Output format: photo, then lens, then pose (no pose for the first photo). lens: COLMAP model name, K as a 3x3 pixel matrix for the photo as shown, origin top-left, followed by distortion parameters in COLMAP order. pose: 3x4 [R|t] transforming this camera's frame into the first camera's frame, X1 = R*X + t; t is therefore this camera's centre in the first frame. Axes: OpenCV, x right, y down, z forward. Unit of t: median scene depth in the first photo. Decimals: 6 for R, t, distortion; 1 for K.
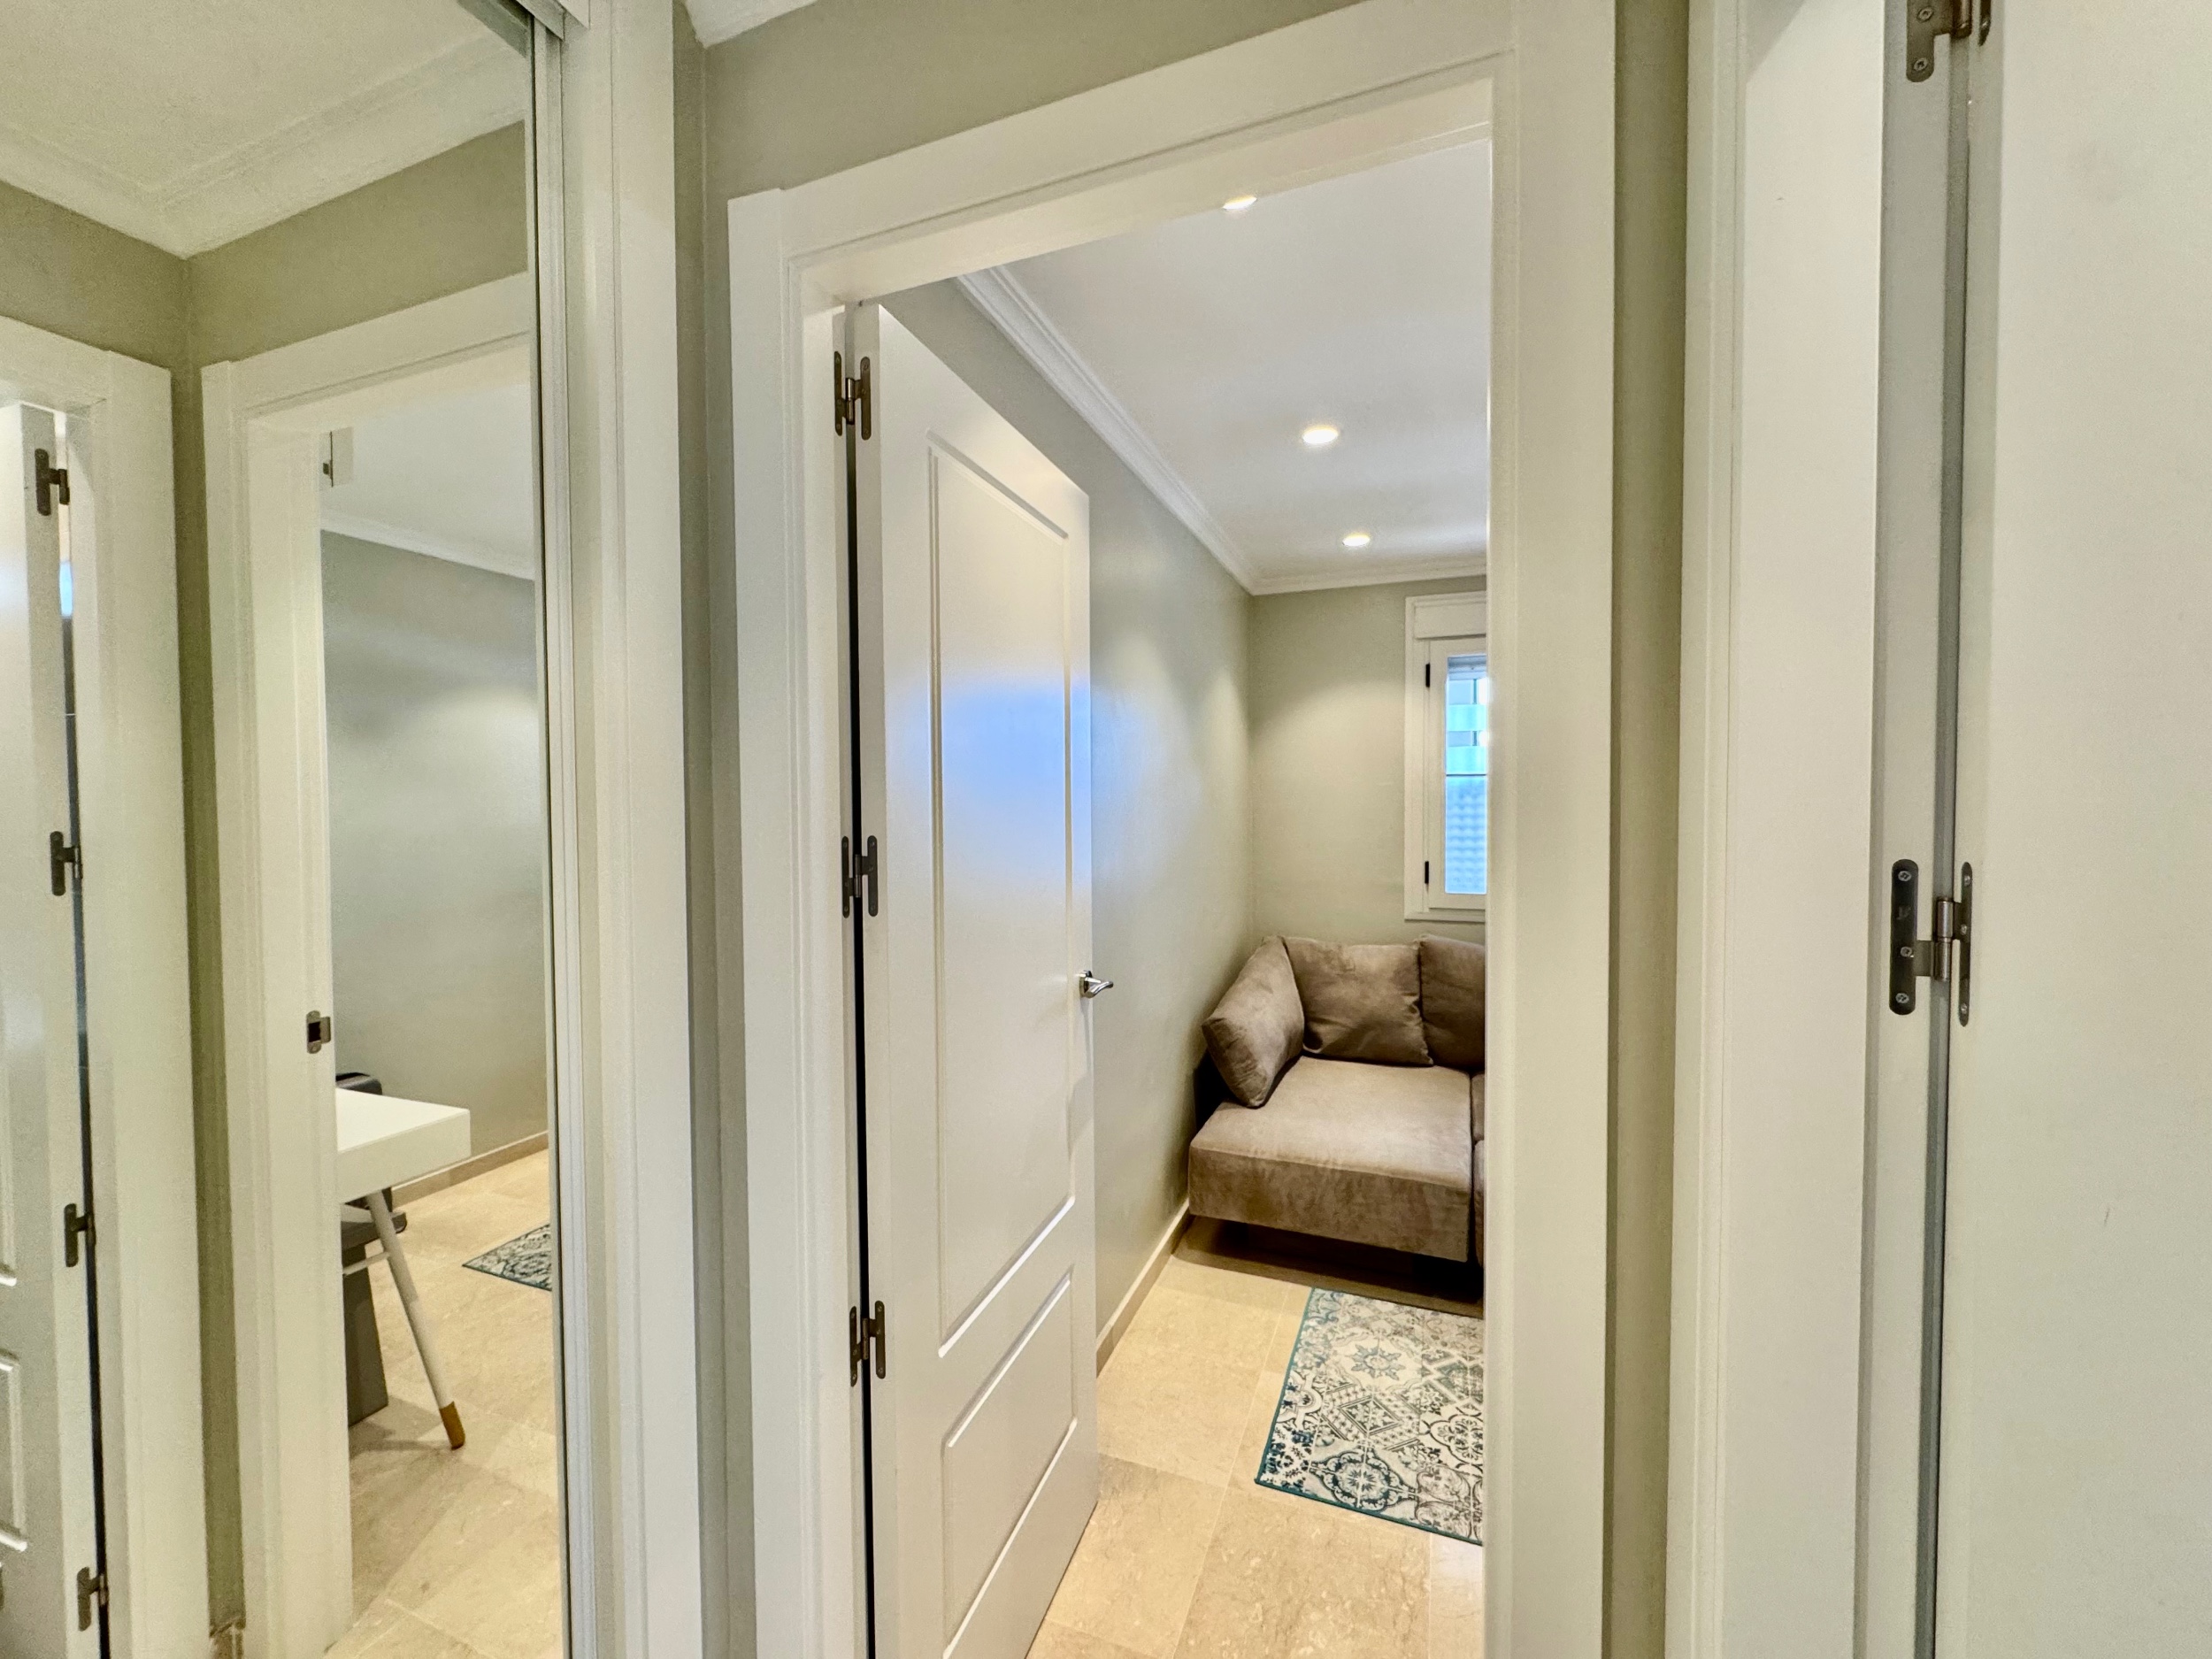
lens RADIAL K [[878.2, 0, 1109.5], [0, 878.2, 829.3], [0, 0, 1]] dist [-0.003162, 0.000829]
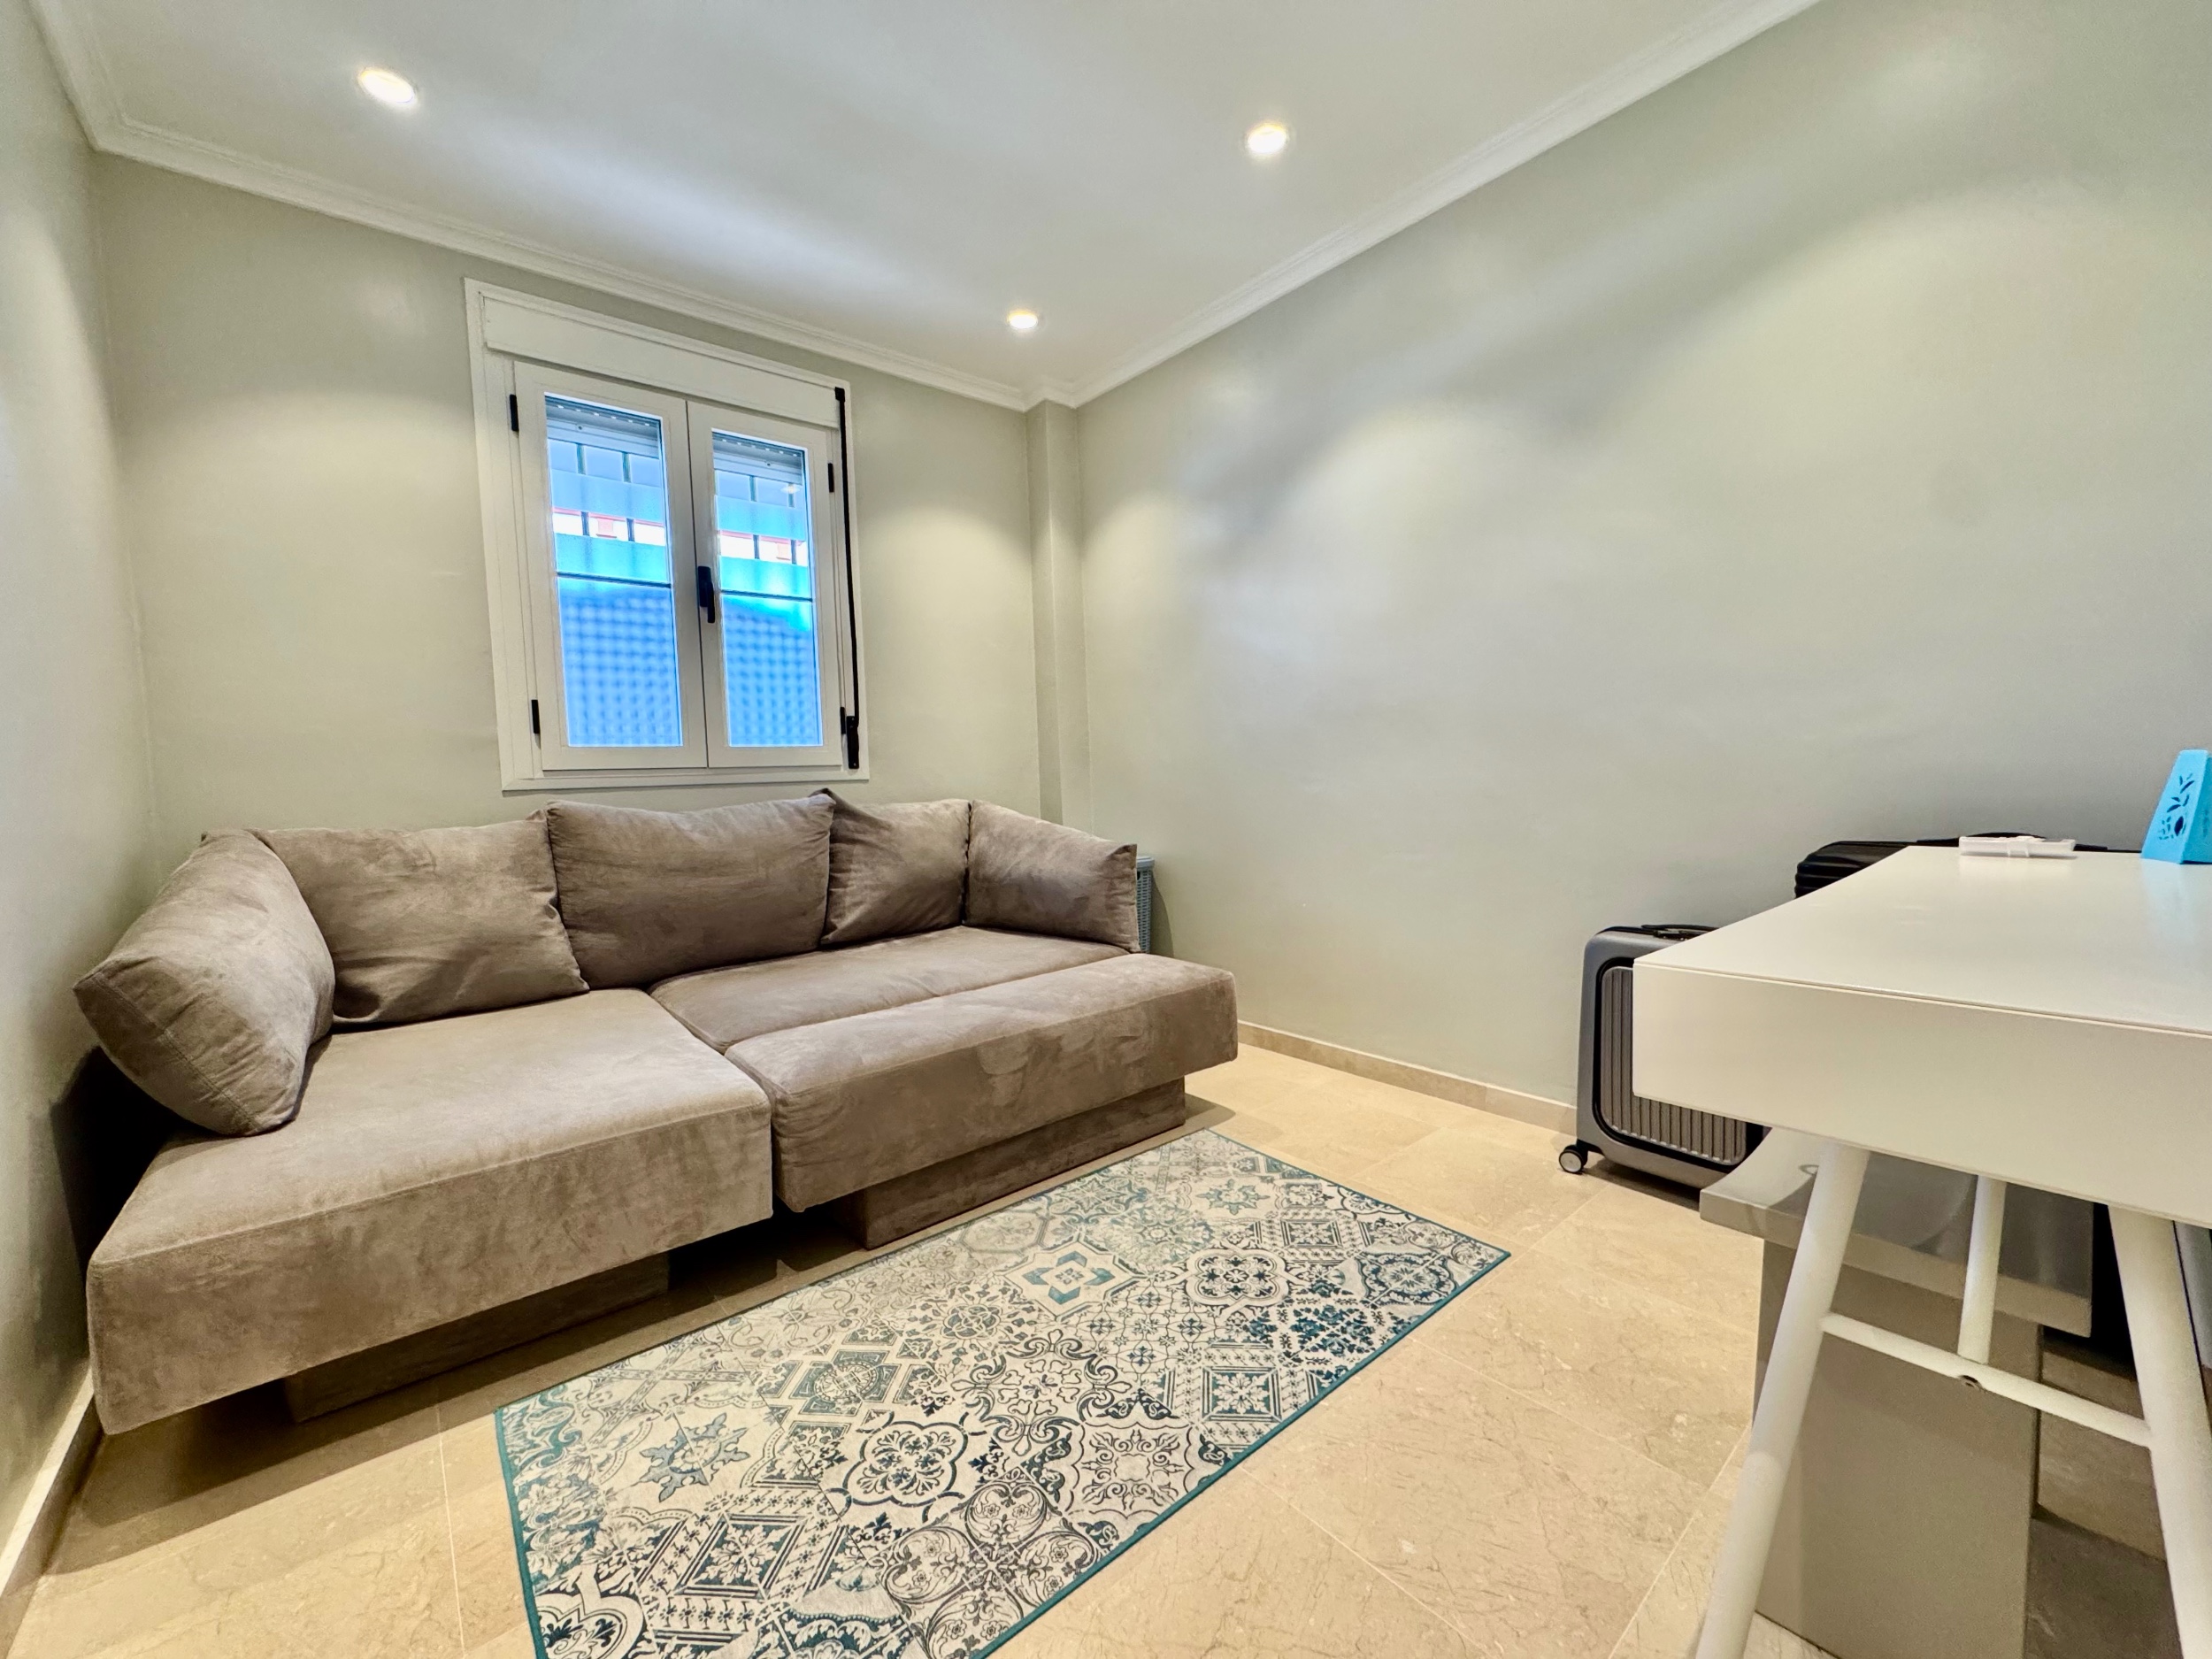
lens RADIAL K [[878.2, 0, 1099.0], [0, 878.2, 833.8], [0, 0, 1]] dist [-0.003162, 0.000829]
pose [[0.488885, -0.063402, 0.870041, -0.015914], [0.054761, 0.997619, 0.041928, 0.189883], [-0.870627, 0.027146, 0.491193, 0.443336]]
